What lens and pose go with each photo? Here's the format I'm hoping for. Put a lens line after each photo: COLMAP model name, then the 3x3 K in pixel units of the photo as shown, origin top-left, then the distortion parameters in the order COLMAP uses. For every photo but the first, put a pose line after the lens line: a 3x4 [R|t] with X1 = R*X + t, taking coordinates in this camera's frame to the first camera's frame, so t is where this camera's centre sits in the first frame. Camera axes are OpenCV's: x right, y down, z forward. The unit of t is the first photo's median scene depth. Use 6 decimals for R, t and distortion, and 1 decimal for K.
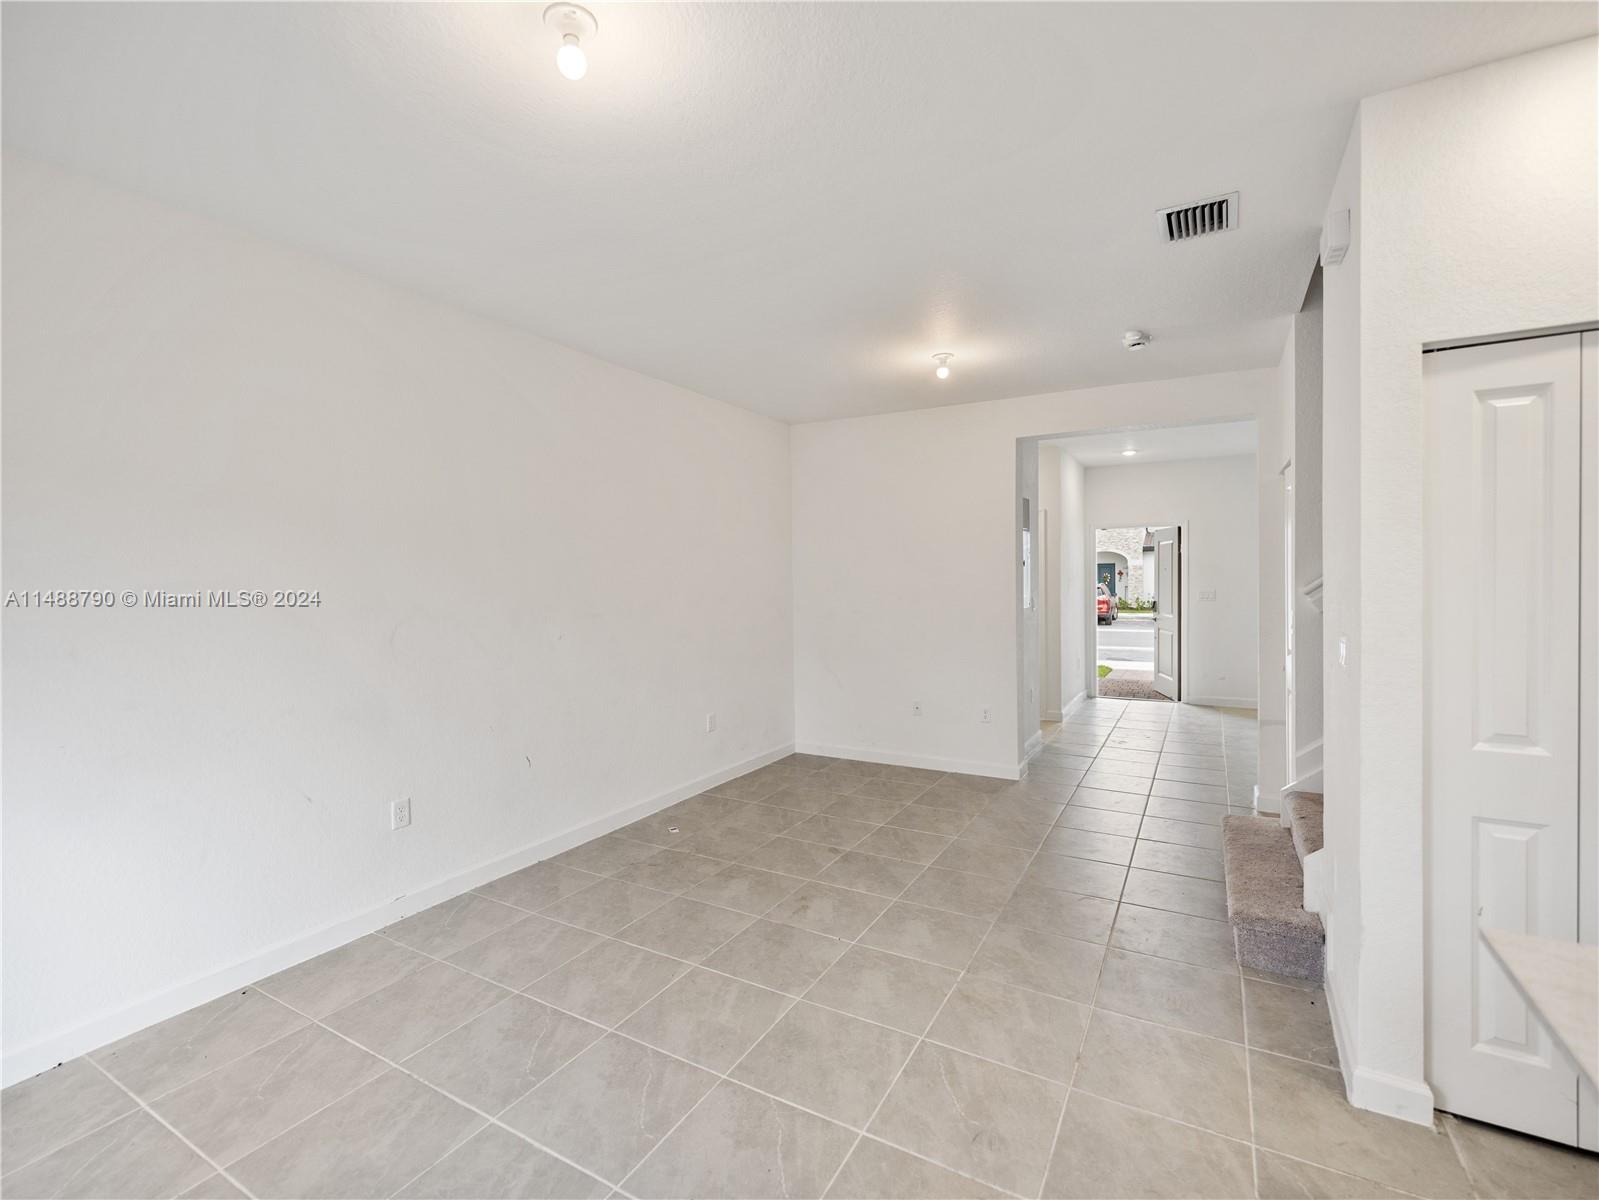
lens RADIAL K [[740.0, 0, 802.5], [0, 740.0, 597.0], [0, 0, 1]] dist [-0.000392, -0.001850]
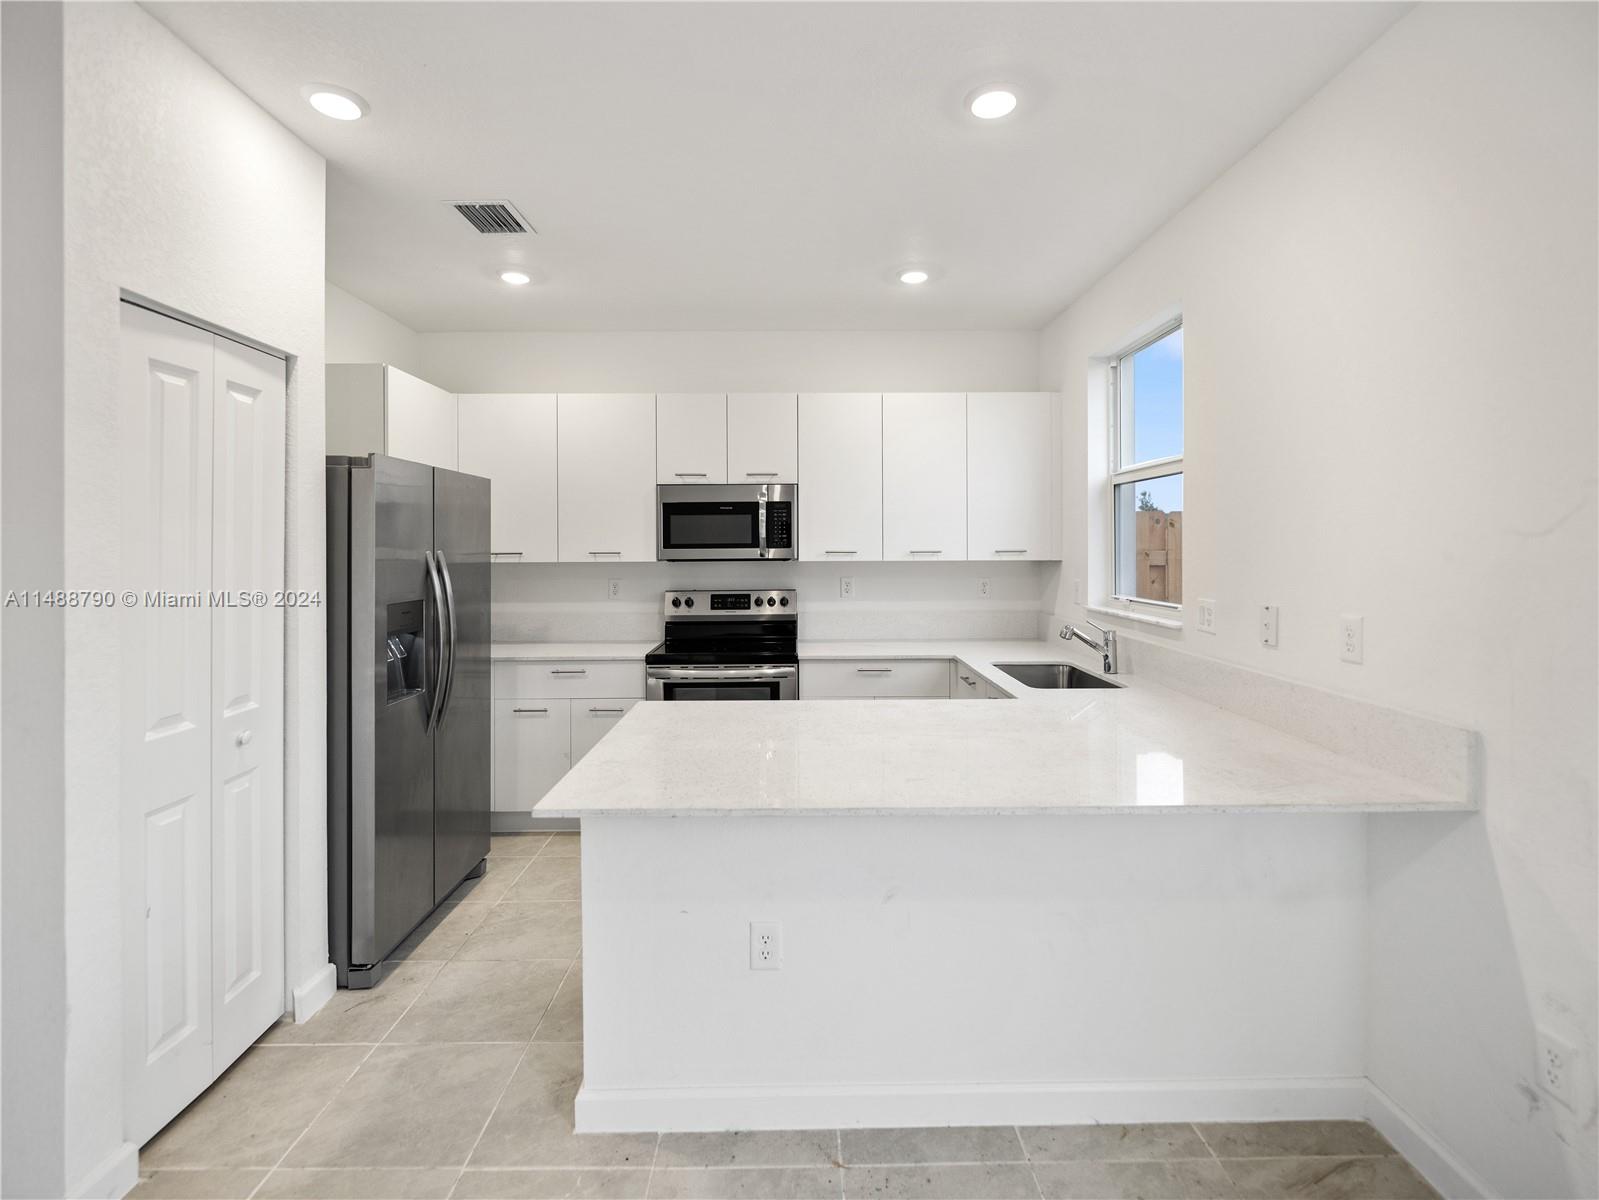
lens RADIAL K [[740.0, 0, 816.7], [0, 740.0, 548.7], [0, 0, 1]] dist [-0.000392, -0.001850]
pose [[-0.509395, 0.008140, 0.860494, -0.203329], [0.025643, 0.999655, 0.005724, -0.012149], [-0.860151, 0.024981, -0.509428, 0.464224]]
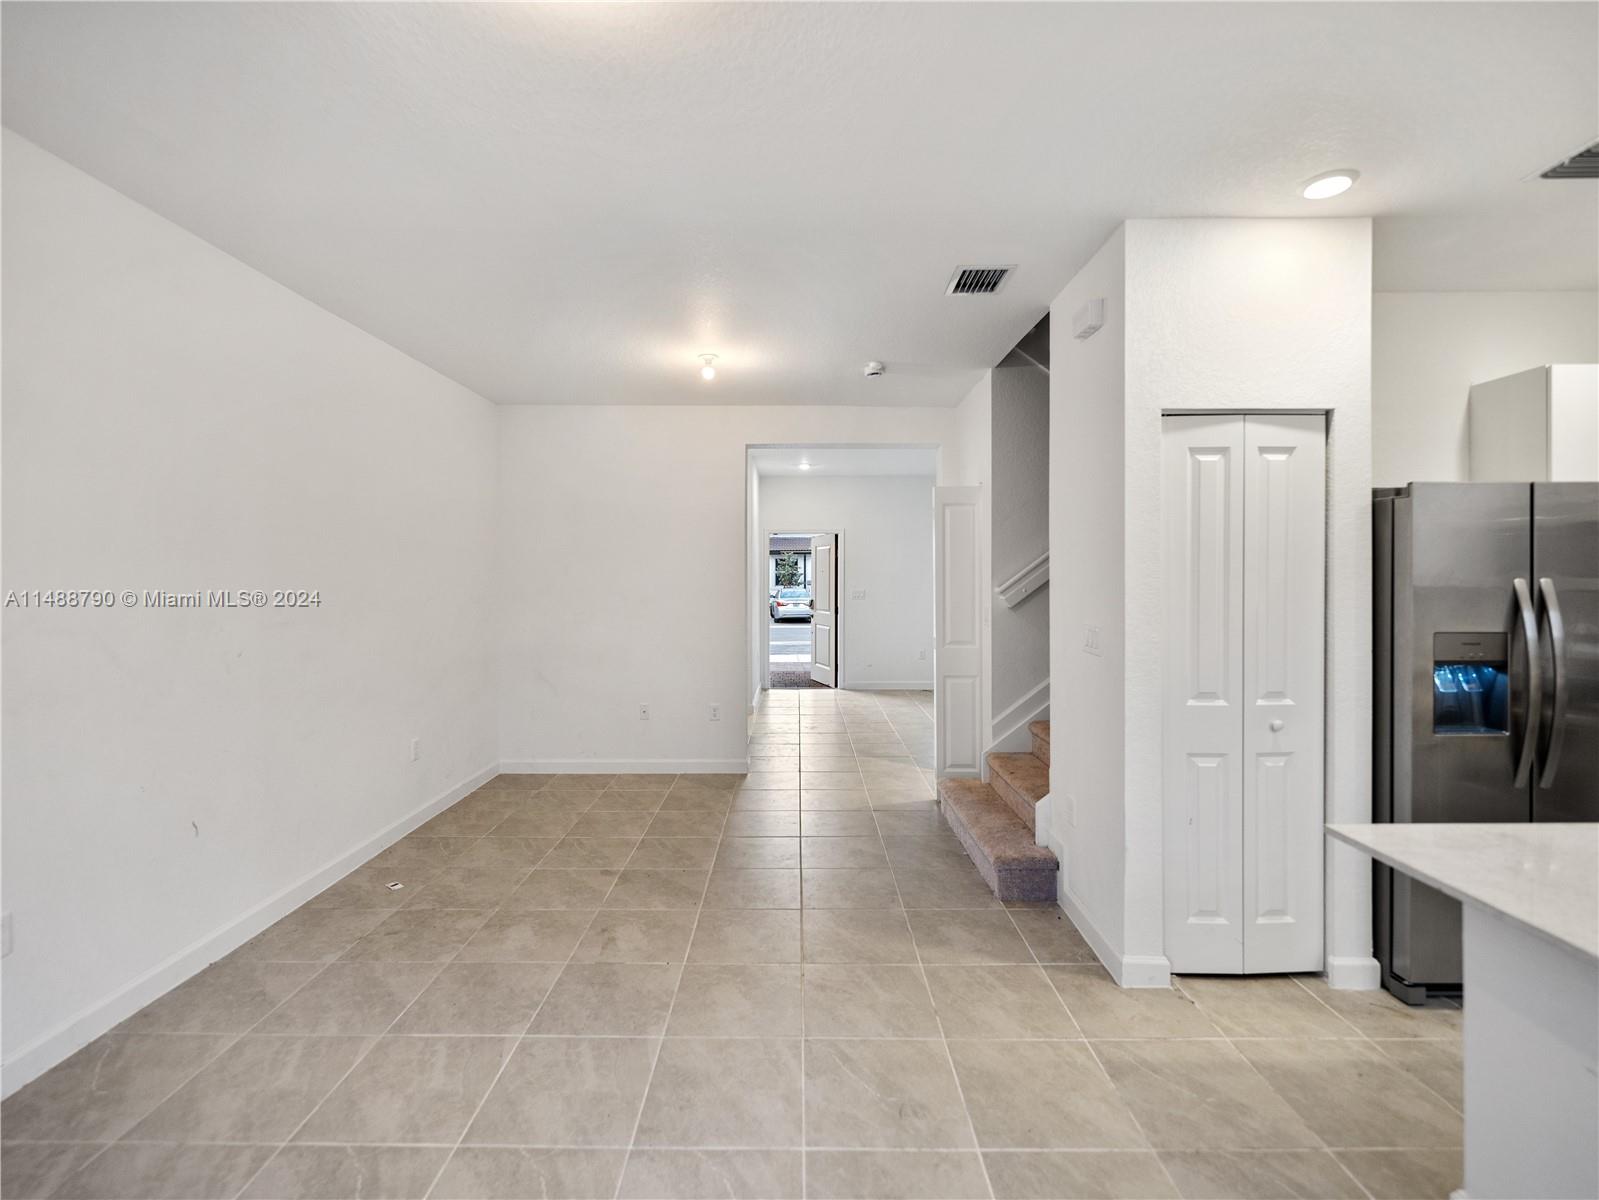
lens RADIAL K [[740.0, 0, 803.4], [0, 740.0, 586.4], [0, 0, 1]] dist [-0.000392, -0.001850]
pose [[0.868028, 0.002041, 0.496511, -0.256566], [0.004970, 0.999906, -0.012799, -0.001319], [-0.496491, 0.013577, 0.867936, 0.093072]]
